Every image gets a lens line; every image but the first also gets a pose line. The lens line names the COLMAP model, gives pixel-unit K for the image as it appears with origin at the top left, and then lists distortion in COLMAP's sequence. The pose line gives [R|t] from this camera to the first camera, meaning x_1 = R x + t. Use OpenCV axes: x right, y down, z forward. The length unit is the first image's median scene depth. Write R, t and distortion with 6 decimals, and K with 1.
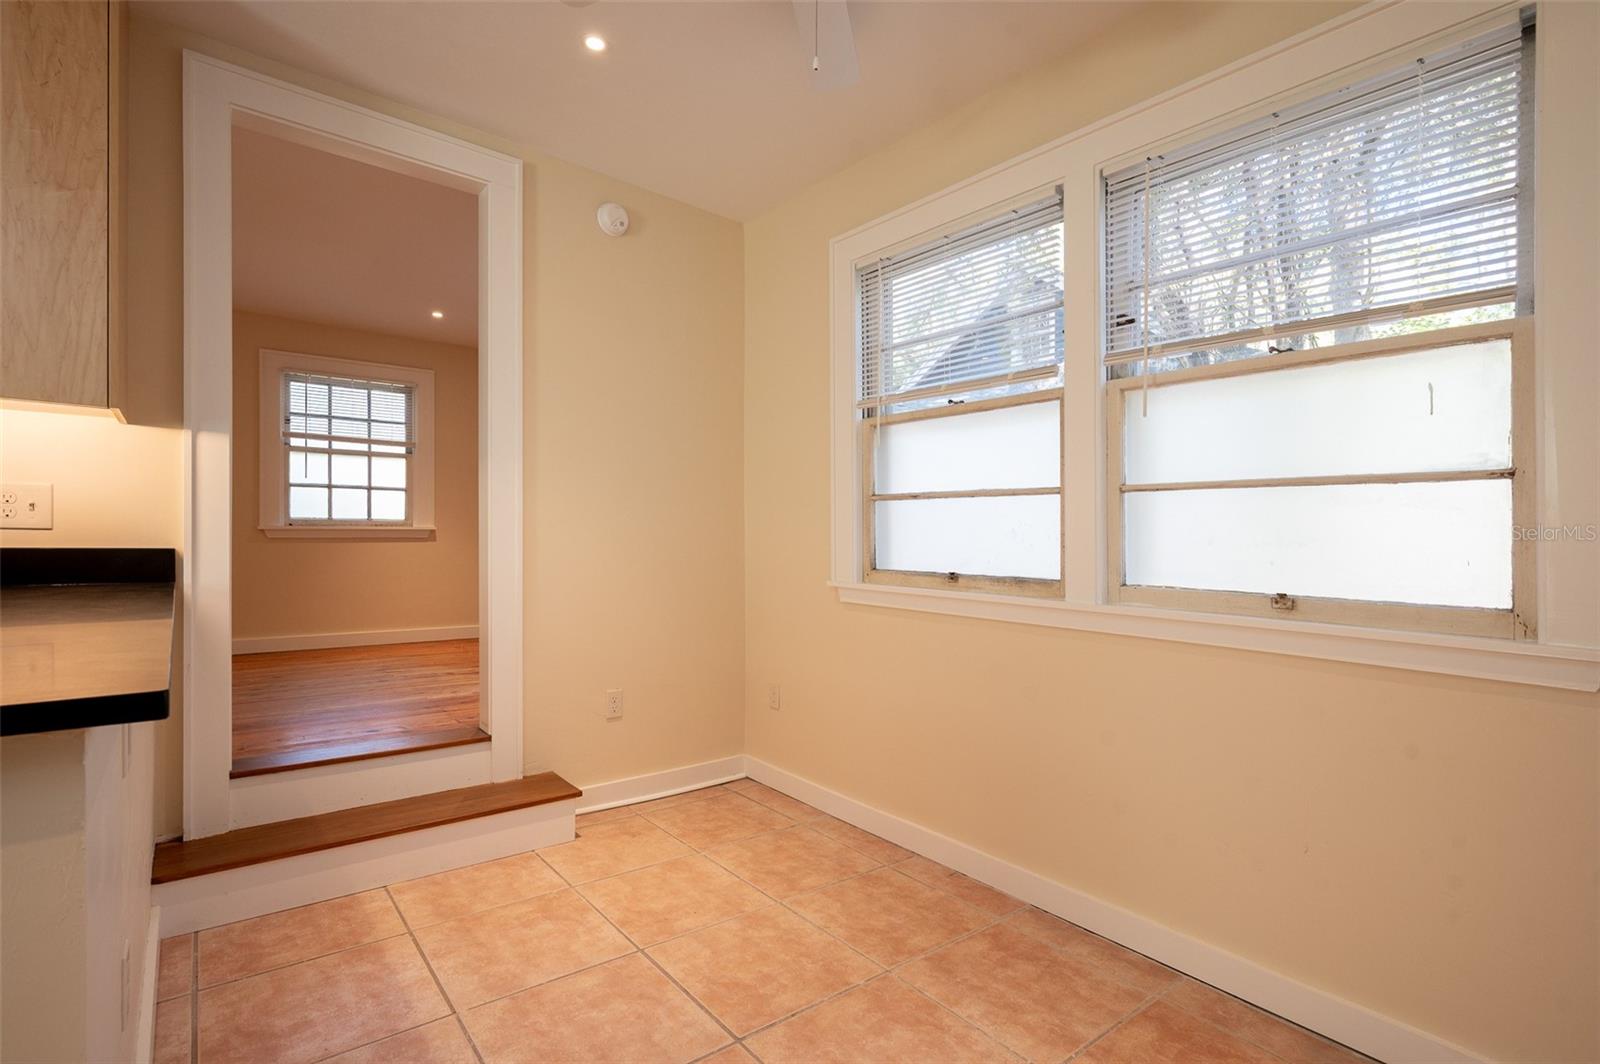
lens RADIAL K [[761.4, 0, 796.8], [0, 761.4, 539.6], [0, 0, 1]] dist [-0.003768, -0.001188]
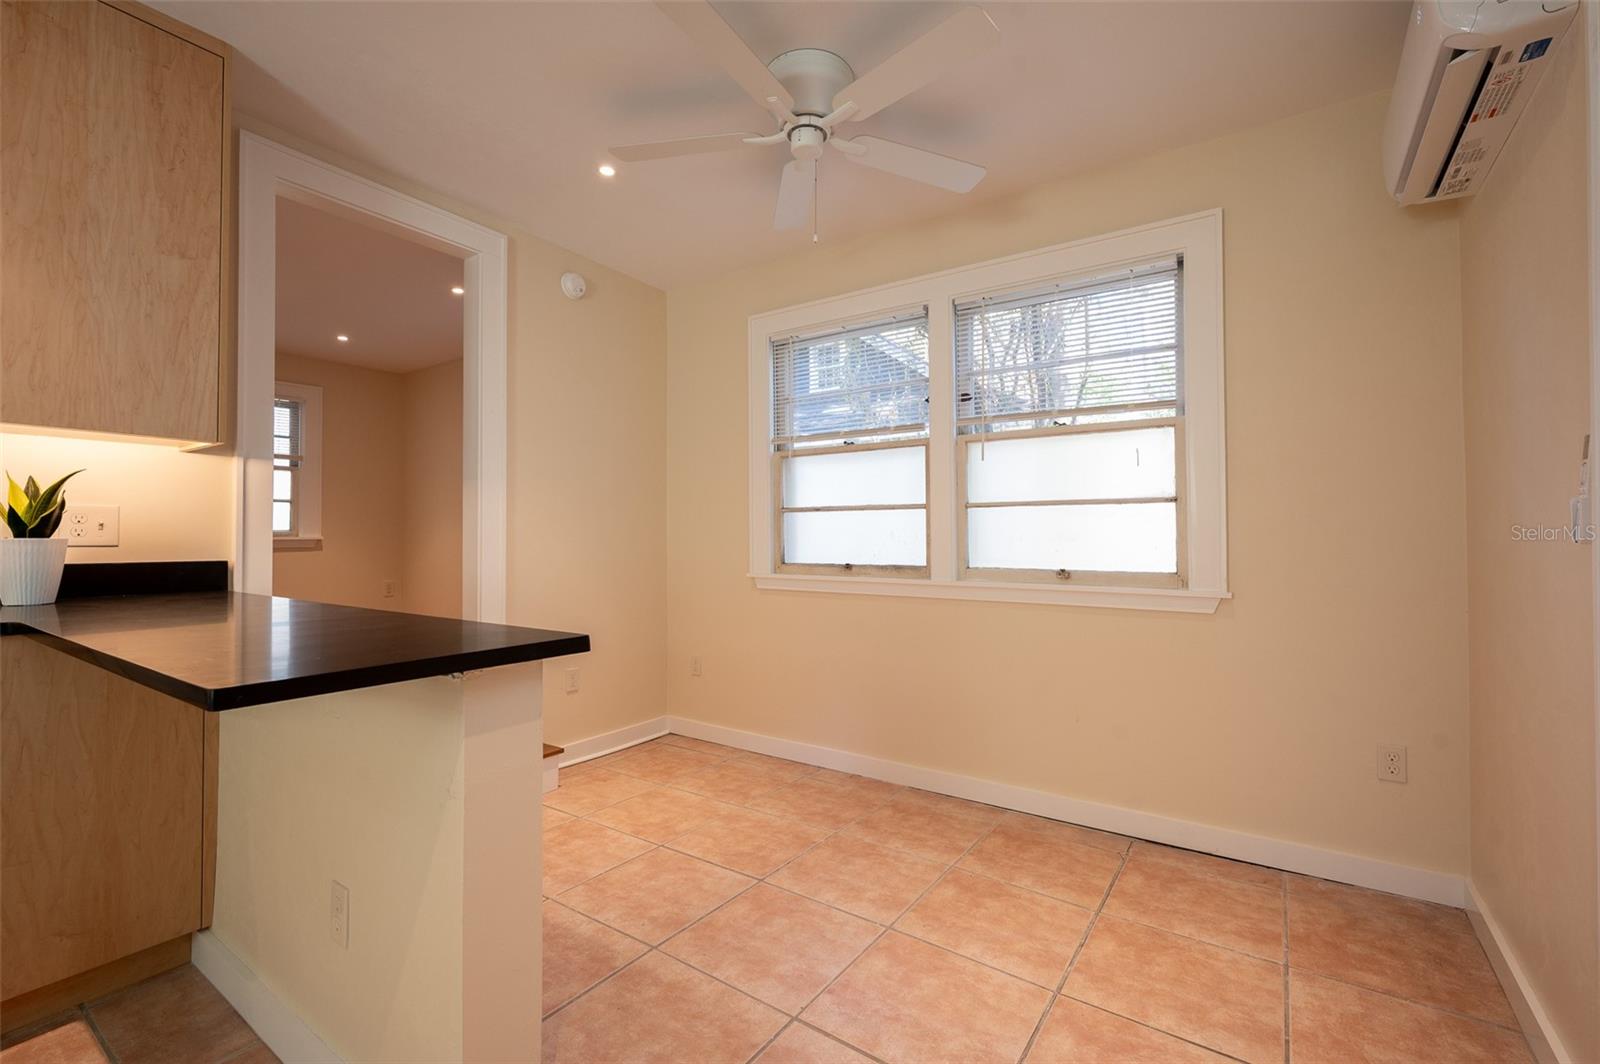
lens RADIAL K [[700.3, 0, 800.1], [0, 700.3, 542.7], [0, 0, 1]] dist [-0.009146, -0.000938]
pose [[0.956643, -0.019475, 0.290610, -0.309279], [0.018230, 0.999809, 0.006994, -0.007520], [-0.290691, -0.001393, 0.956816, -0.262299]]
